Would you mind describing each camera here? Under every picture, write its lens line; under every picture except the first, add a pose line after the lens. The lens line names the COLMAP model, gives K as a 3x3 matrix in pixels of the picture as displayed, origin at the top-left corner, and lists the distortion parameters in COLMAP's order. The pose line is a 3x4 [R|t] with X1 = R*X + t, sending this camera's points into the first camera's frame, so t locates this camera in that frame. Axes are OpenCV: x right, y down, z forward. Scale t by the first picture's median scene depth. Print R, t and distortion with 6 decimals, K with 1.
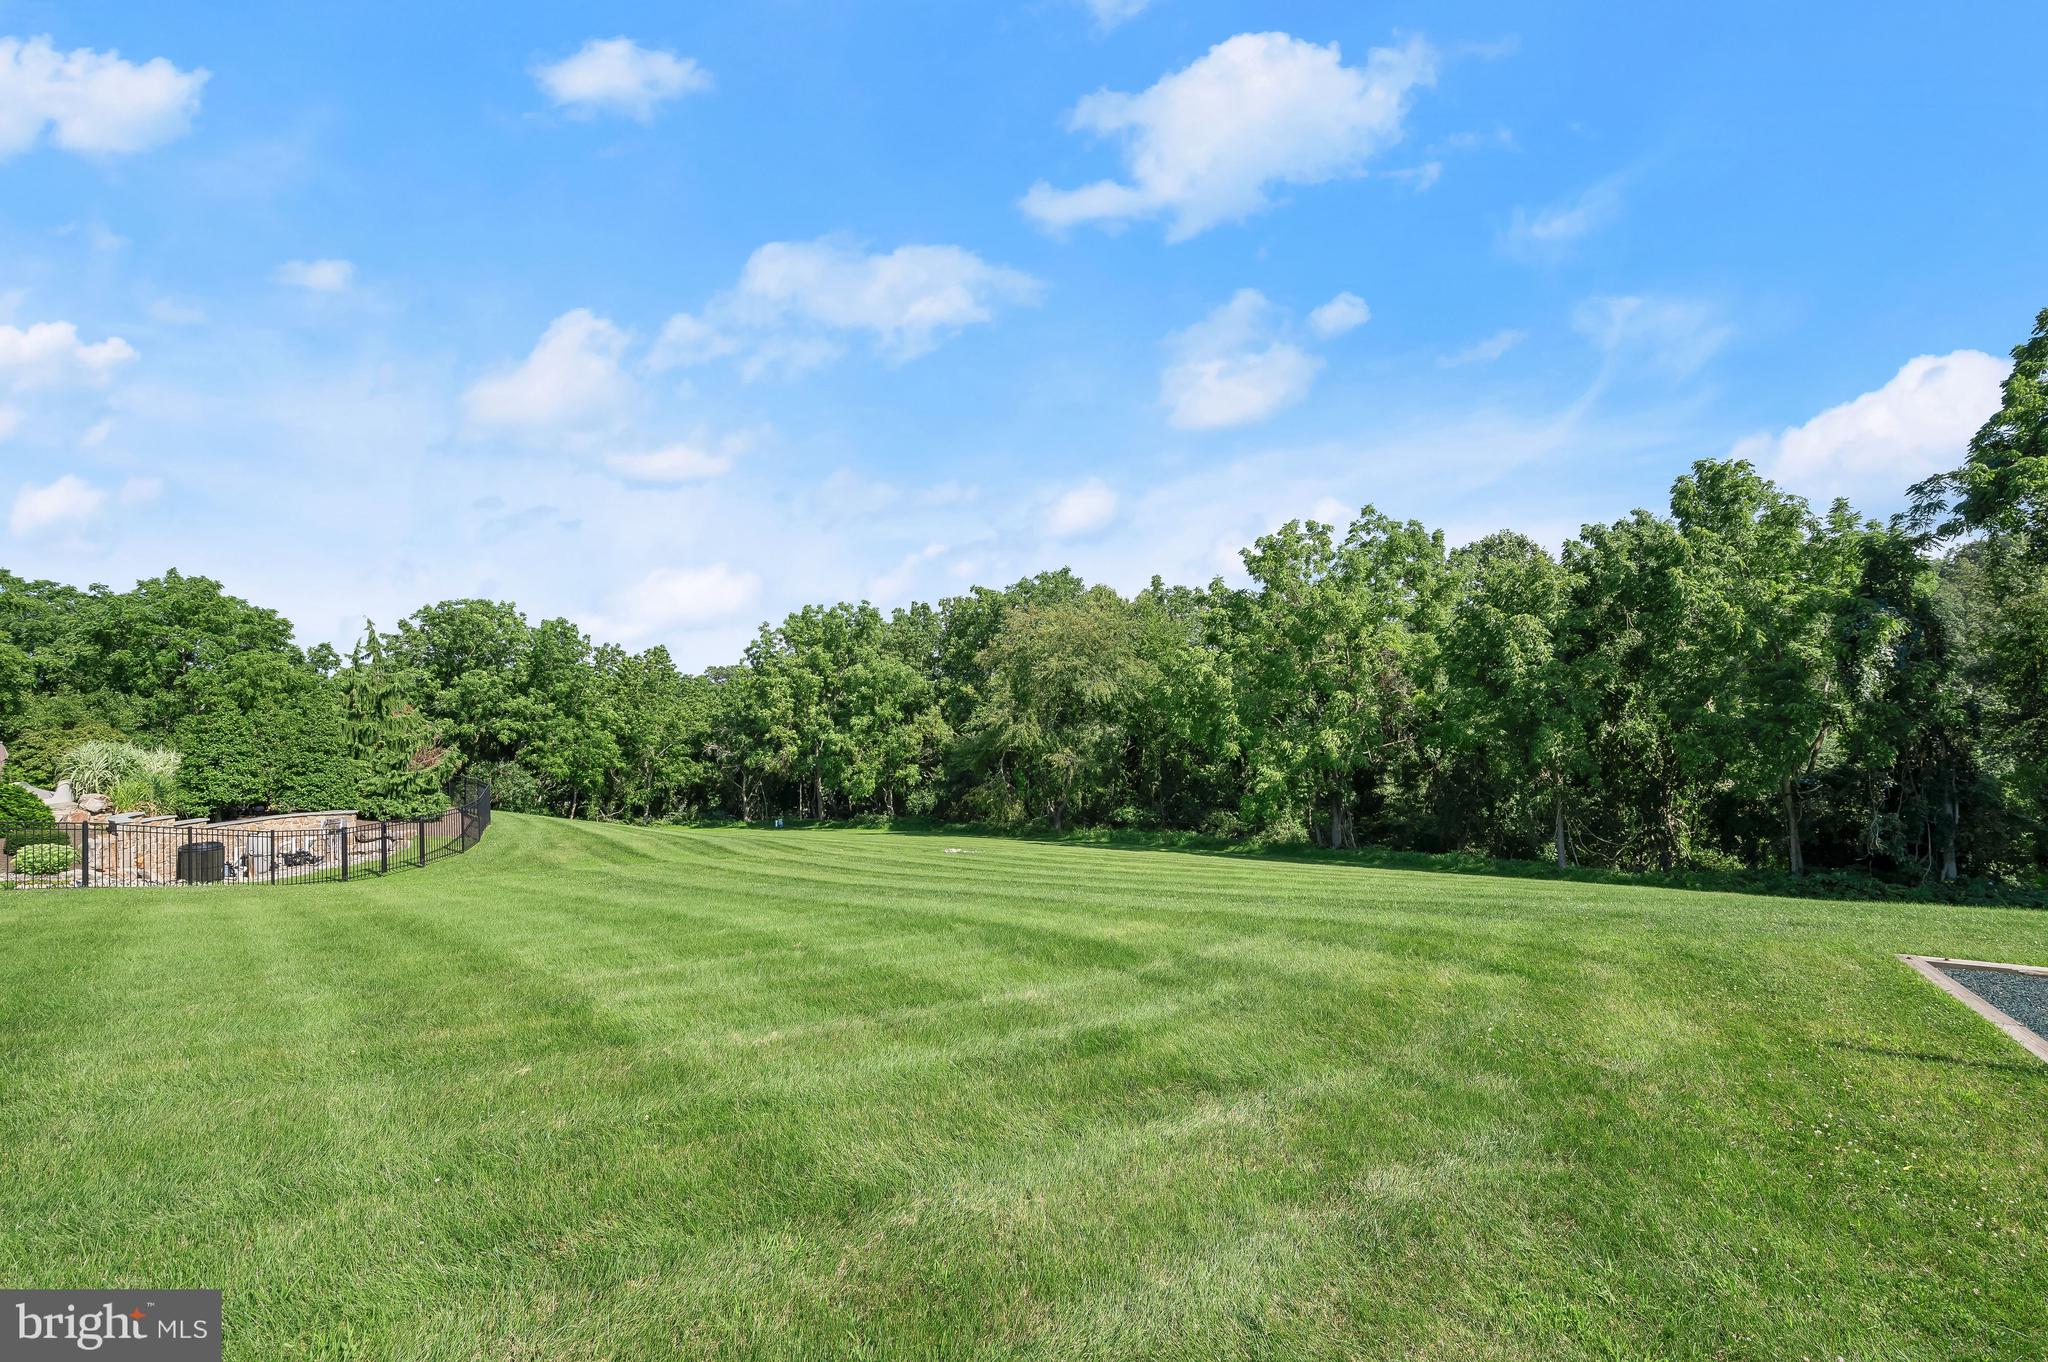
lens RADIAL K [[935.4, 0, 1030.7], [0, 935.4, 678.4], [0, 0, 1]] dist [-0.001879, -0.000191]
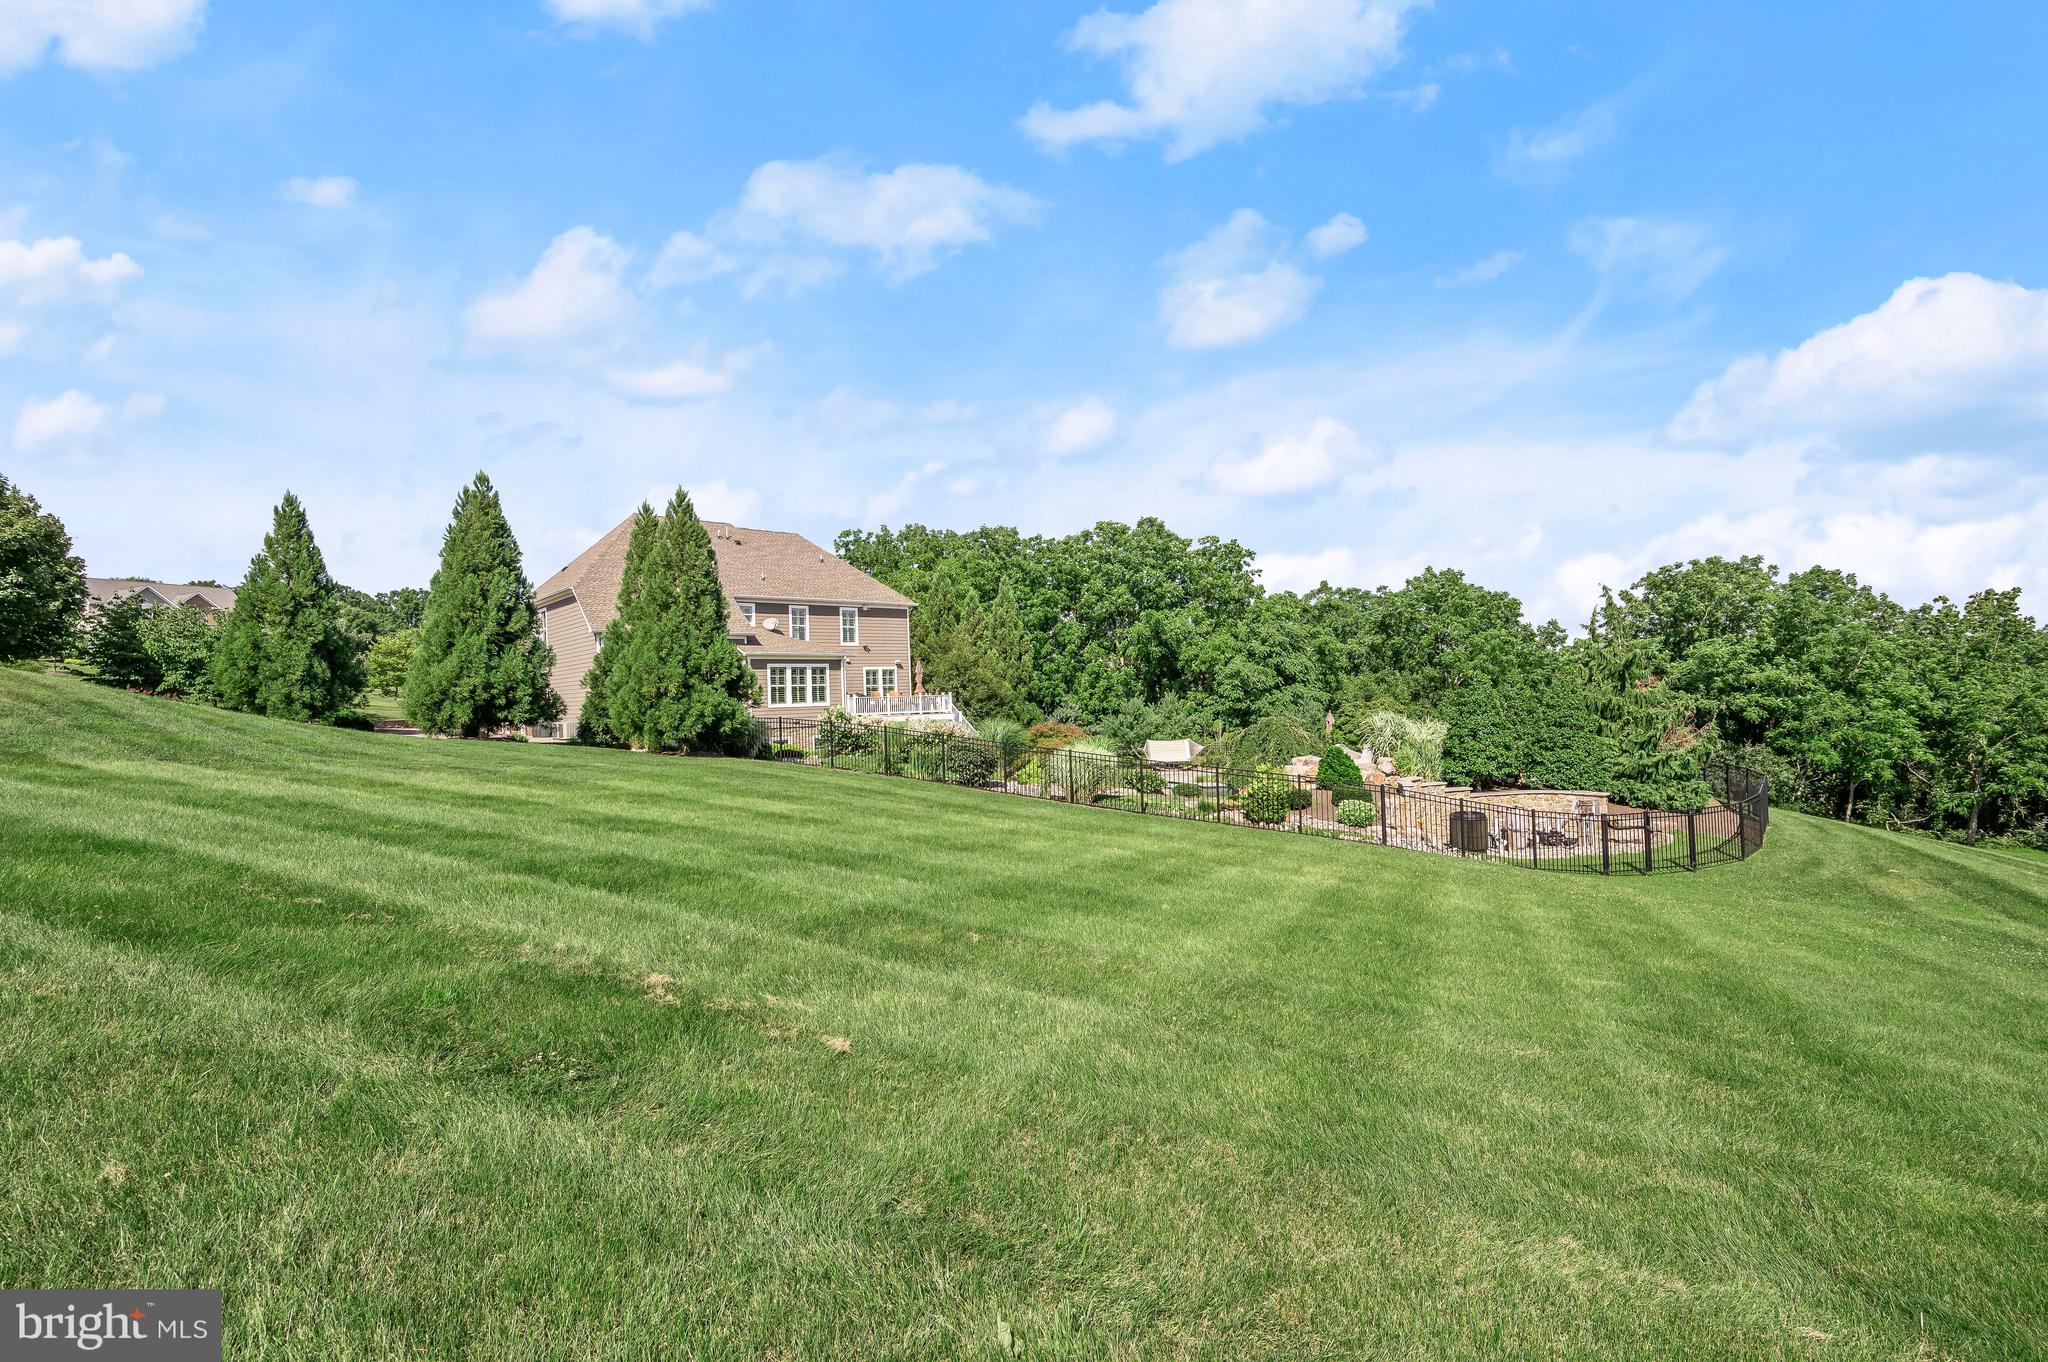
lens RADIAL K [[935.4, 0, 1030.7], [0, 935.4, 678.4], [0, 0, 1]] dist [-0.001879, -0.000191]
pose [[0.411898, -0.014069, -0.911121, -0.113661], [0.037067, 0.999312, 0.001326, 0.007719], [0.910476, -0.034319, 0.412136, 0.110447]]
